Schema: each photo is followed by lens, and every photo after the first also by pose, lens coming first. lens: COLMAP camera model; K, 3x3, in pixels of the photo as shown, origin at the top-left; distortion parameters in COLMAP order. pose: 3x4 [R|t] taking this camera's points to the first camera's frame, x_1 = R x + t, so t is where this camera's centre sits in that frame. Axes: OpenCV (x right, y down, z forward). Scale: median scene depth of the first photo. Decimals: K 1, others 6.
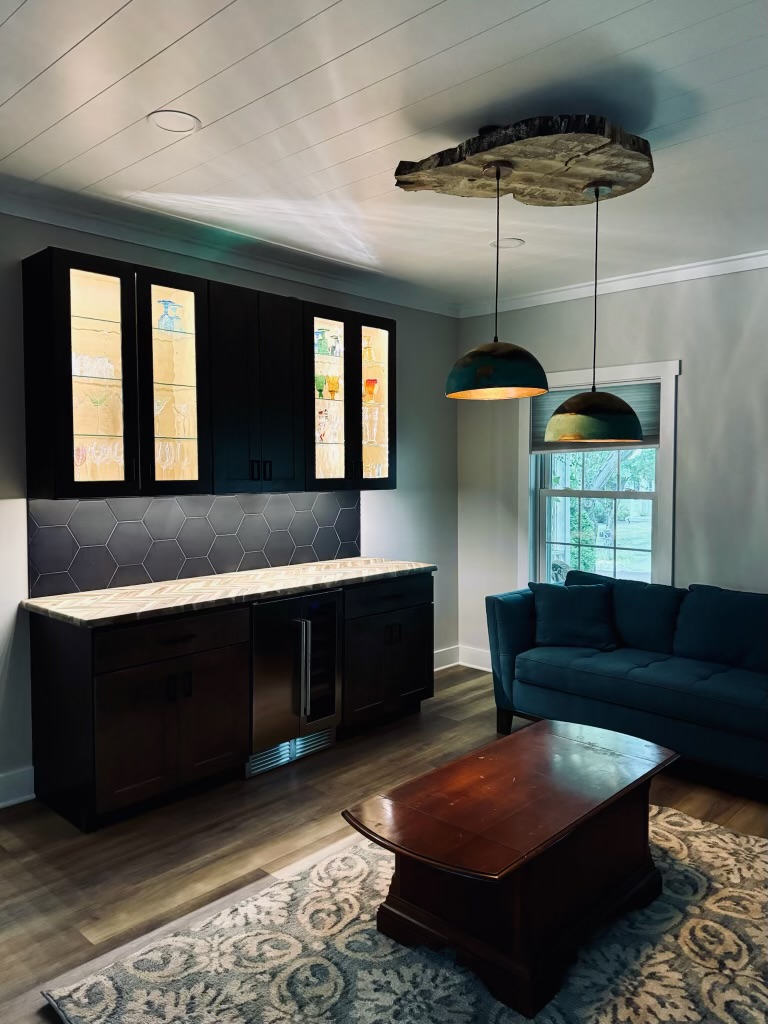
lens RADIAL K [[762.9, 0, 413.7], [0, 762.9, 510.5], [0, 0, 1]] dist [0.002054, -0.054165]
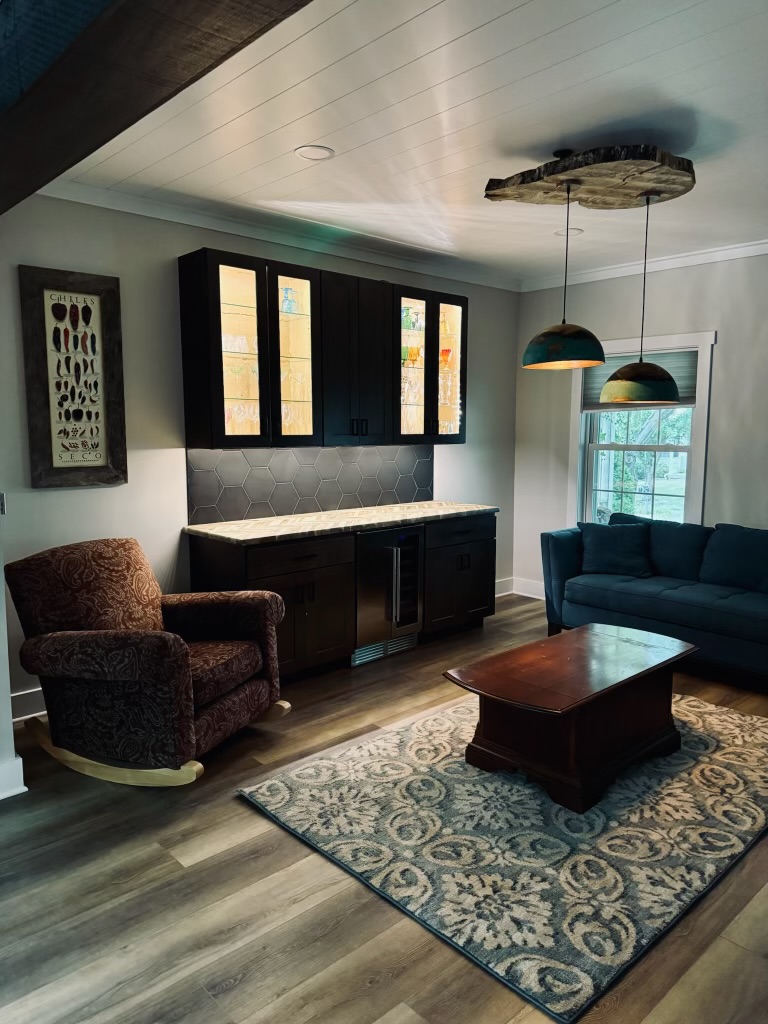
lens RADIAL K [[733.3, 0, 384.6], [0, 733.3, 535.5], [0, 0, 1]] dist [0.032854, -0.124773]
pose [[0.995711, 0.013648, -0.091504, -0.063879], [-0.005365, 0.995913, 0.090163, 0.019623], [0.092361, -0.089285, 0.991715, -0.244084]]
